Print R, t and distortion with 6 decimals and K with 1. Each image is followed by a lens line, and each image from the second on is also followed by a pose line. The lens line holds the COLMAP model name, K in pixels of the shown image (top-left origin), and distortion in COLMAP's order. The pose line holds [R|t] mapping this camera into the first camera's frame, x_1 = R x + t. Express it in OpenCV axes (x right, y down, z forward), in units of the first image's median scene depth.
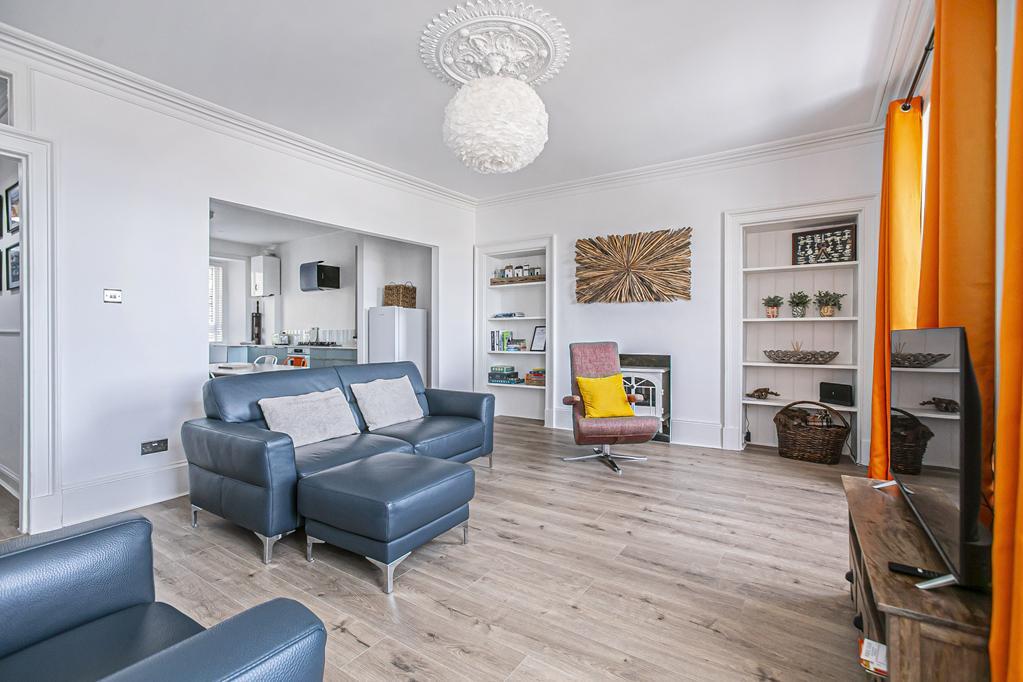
lens RADIAL K [[460.1, 0, 513.0], [0, 460.1, 339.5], [0, 0, 1]] dist [0.001062, 0.000085]
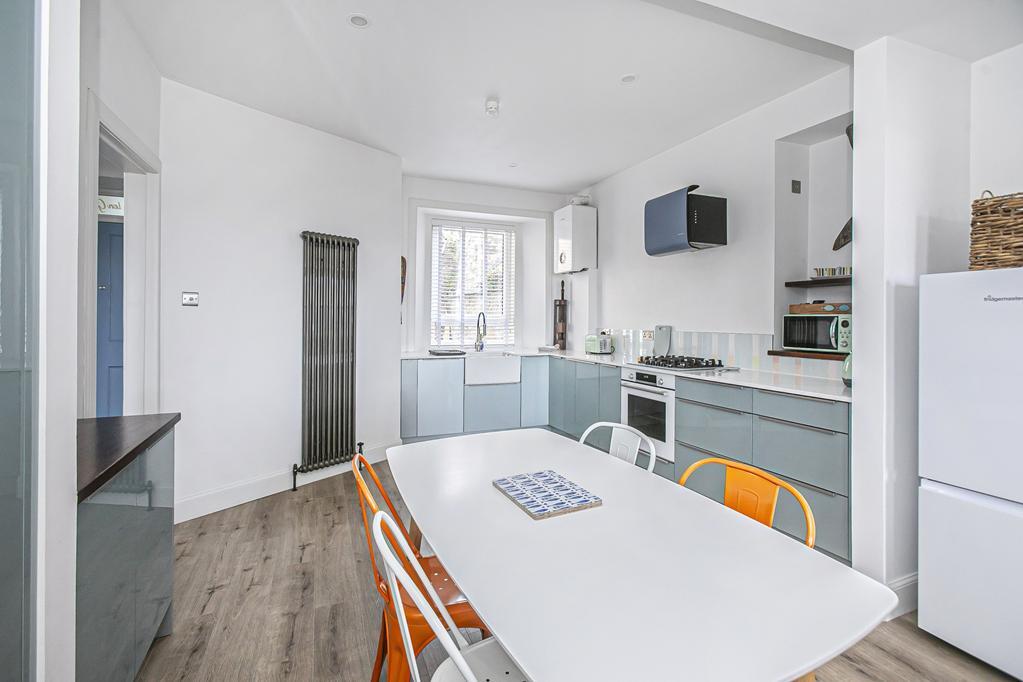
lens RADIAL K [[460.1, 0, 496.0], [0, 460.1, 318.6], [0, 0, 1]] dist [0.001062, 0.000085]
pose [[0.819595, 0.006286, -0.572909, -0.276696], [-0.013127, 0.999883, -0.007808, -0.026772], [0.572793, 0.013920, 0.819582, 0.446543]]
